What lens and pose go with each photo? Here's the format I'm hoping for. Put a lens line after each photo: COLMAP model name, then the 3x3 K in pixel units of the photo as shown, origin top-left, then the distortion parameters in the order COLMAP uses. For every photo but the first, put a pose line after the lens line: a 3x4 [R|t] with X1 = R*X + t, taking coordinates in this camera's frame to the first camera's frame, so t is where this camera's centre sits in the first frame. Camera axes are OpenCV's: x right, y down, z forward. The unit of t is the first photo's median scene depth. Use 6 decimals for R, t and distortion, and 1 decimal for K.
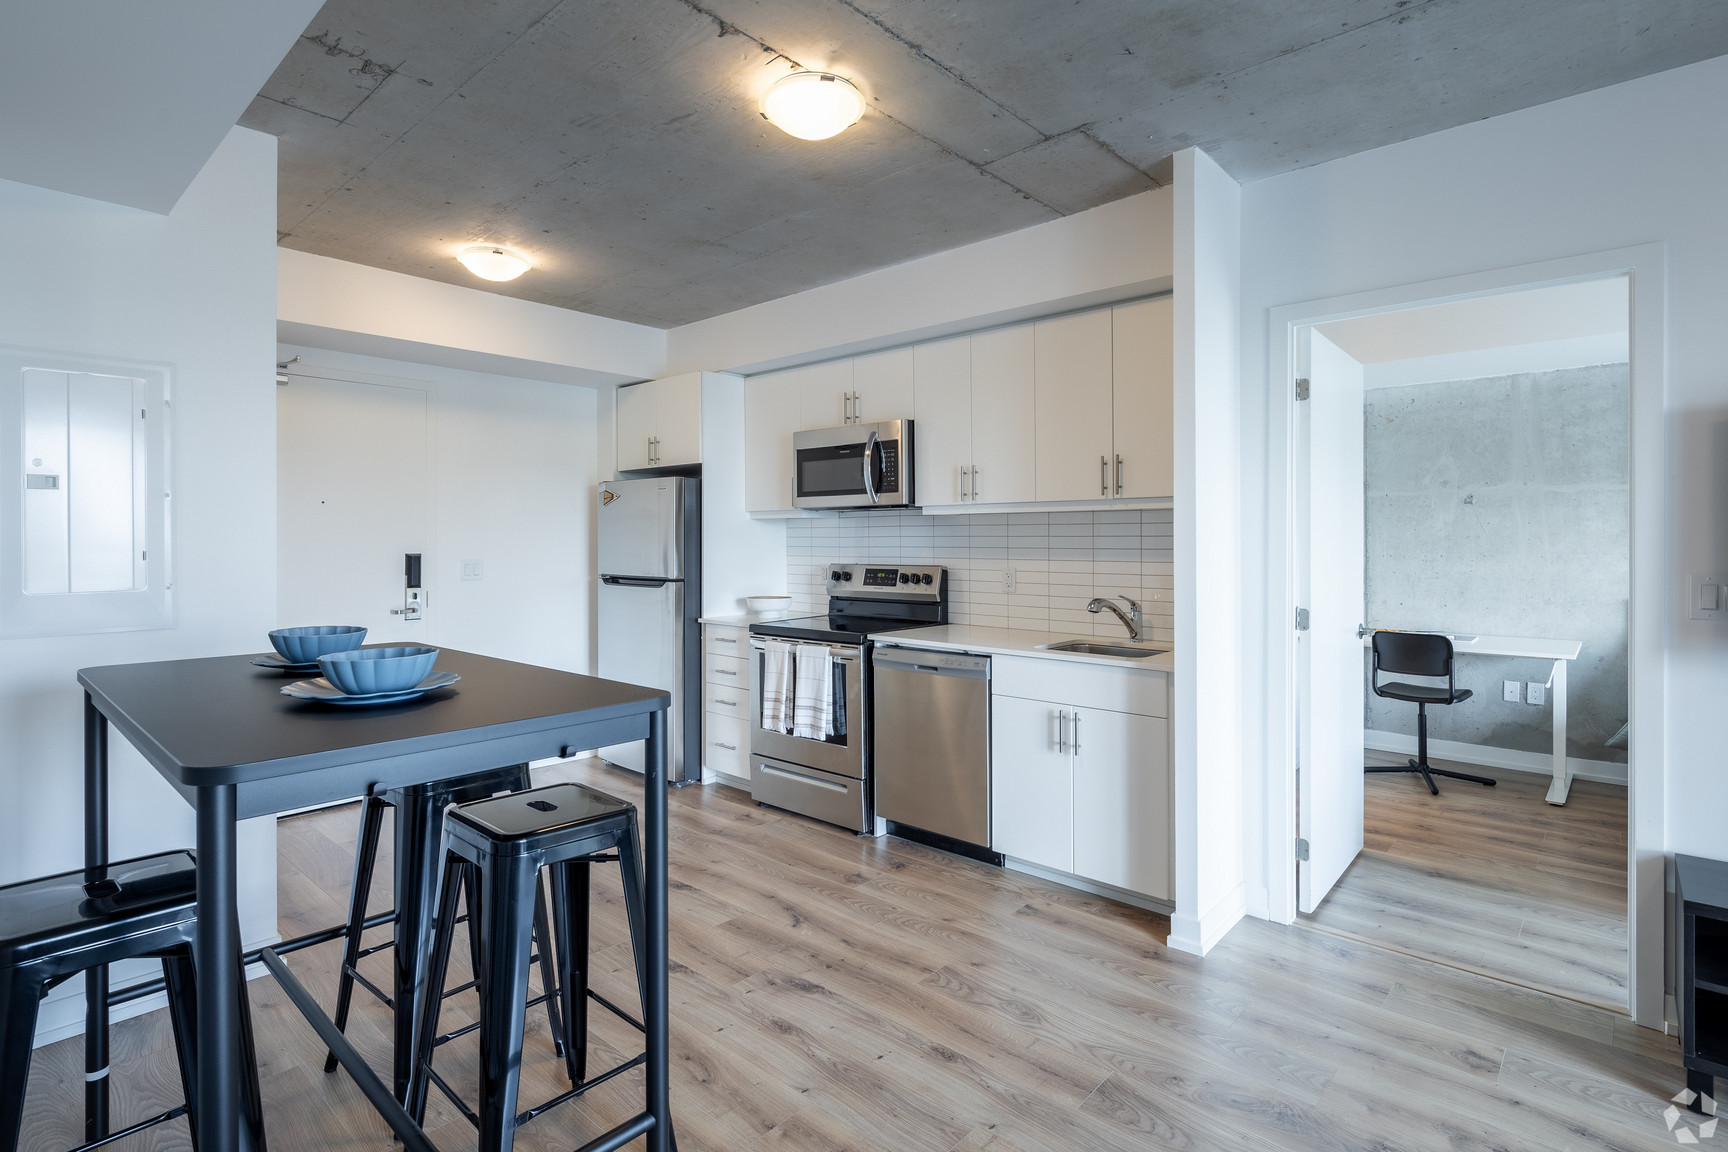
lens RADIAL K [[859.0, 0, 868.9], [0, 859.0, 538.9], [0, 0, 1]] dist [-0.005010, -0.001304]
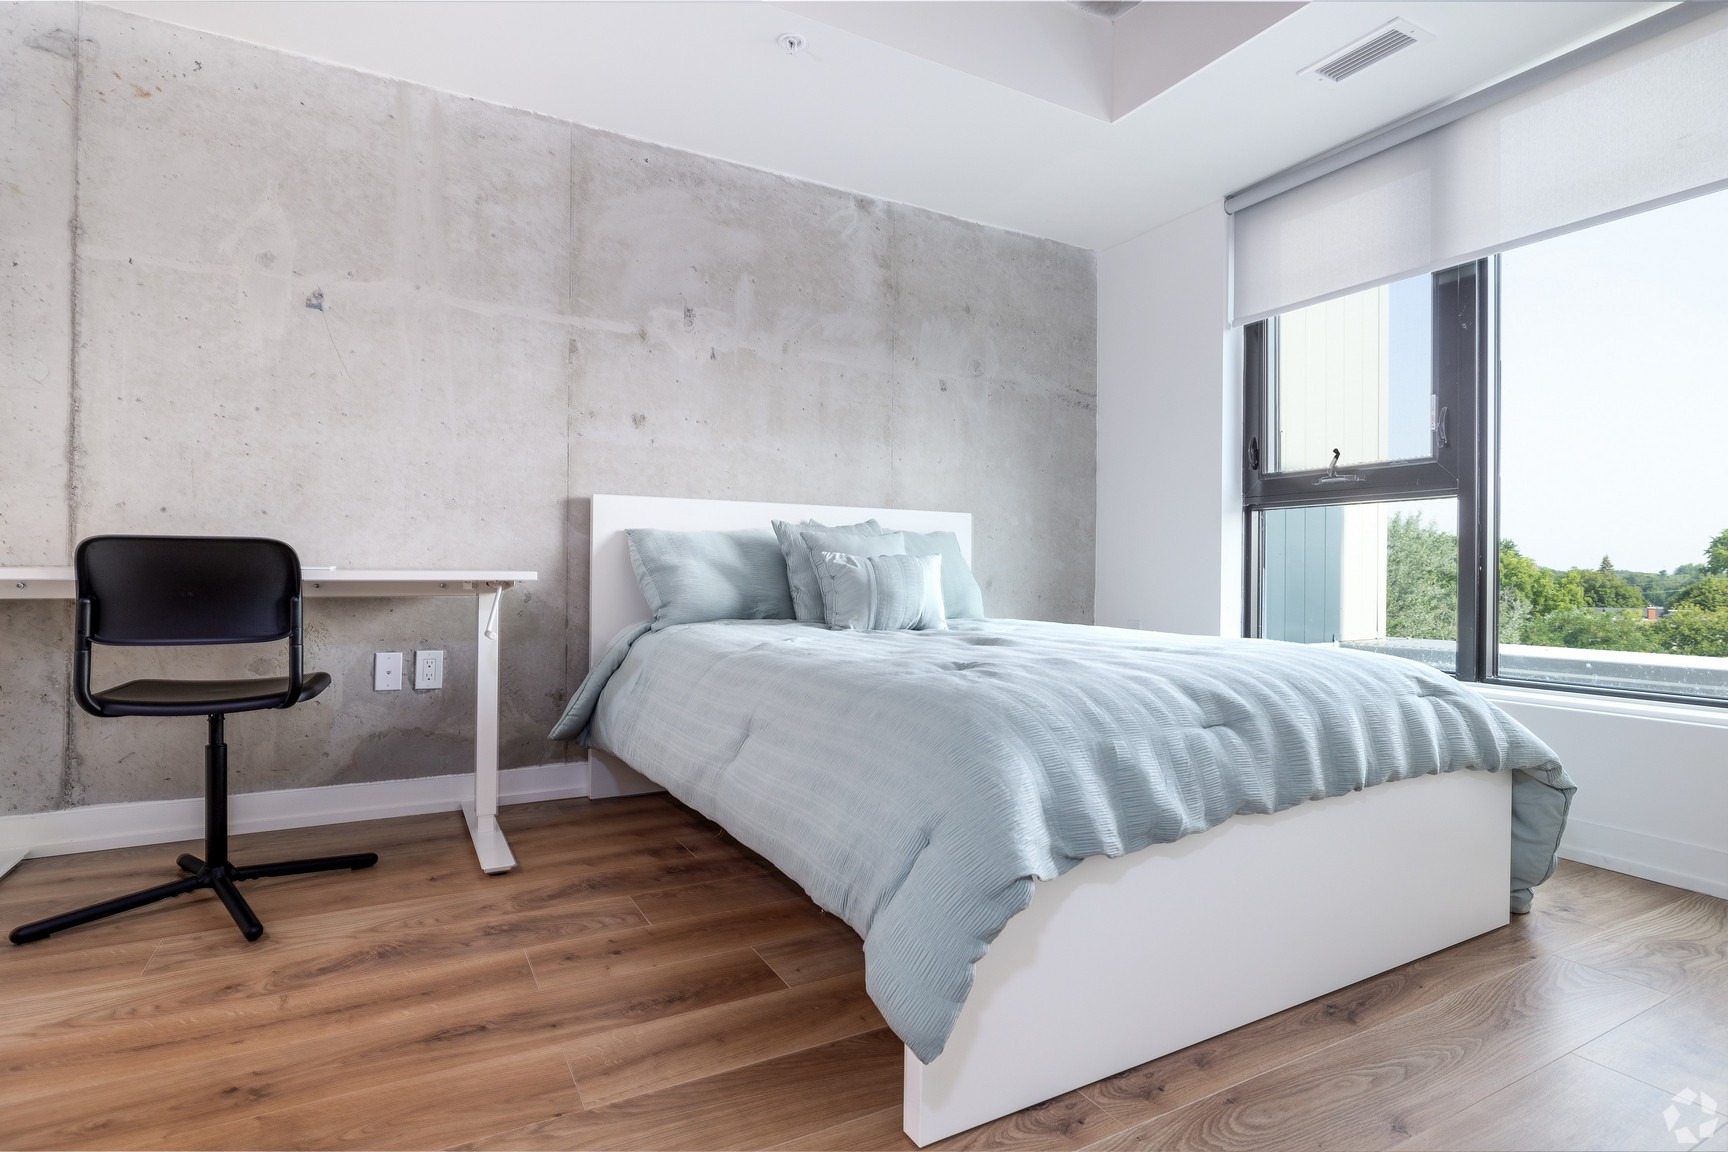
lens RADIAL K [[846.0, 0, 864.0], [0, 846.0, 576.0], [0, 0, 1]] dist [-0.002376, -0.001017]
pose [[0.316210, 0.006714, 0.948665, 0.351904], [-0.008406, 0.999956, -0.004276, 0.121321], [-0.948652, -0.006623, 0.316252, 0.567192]]
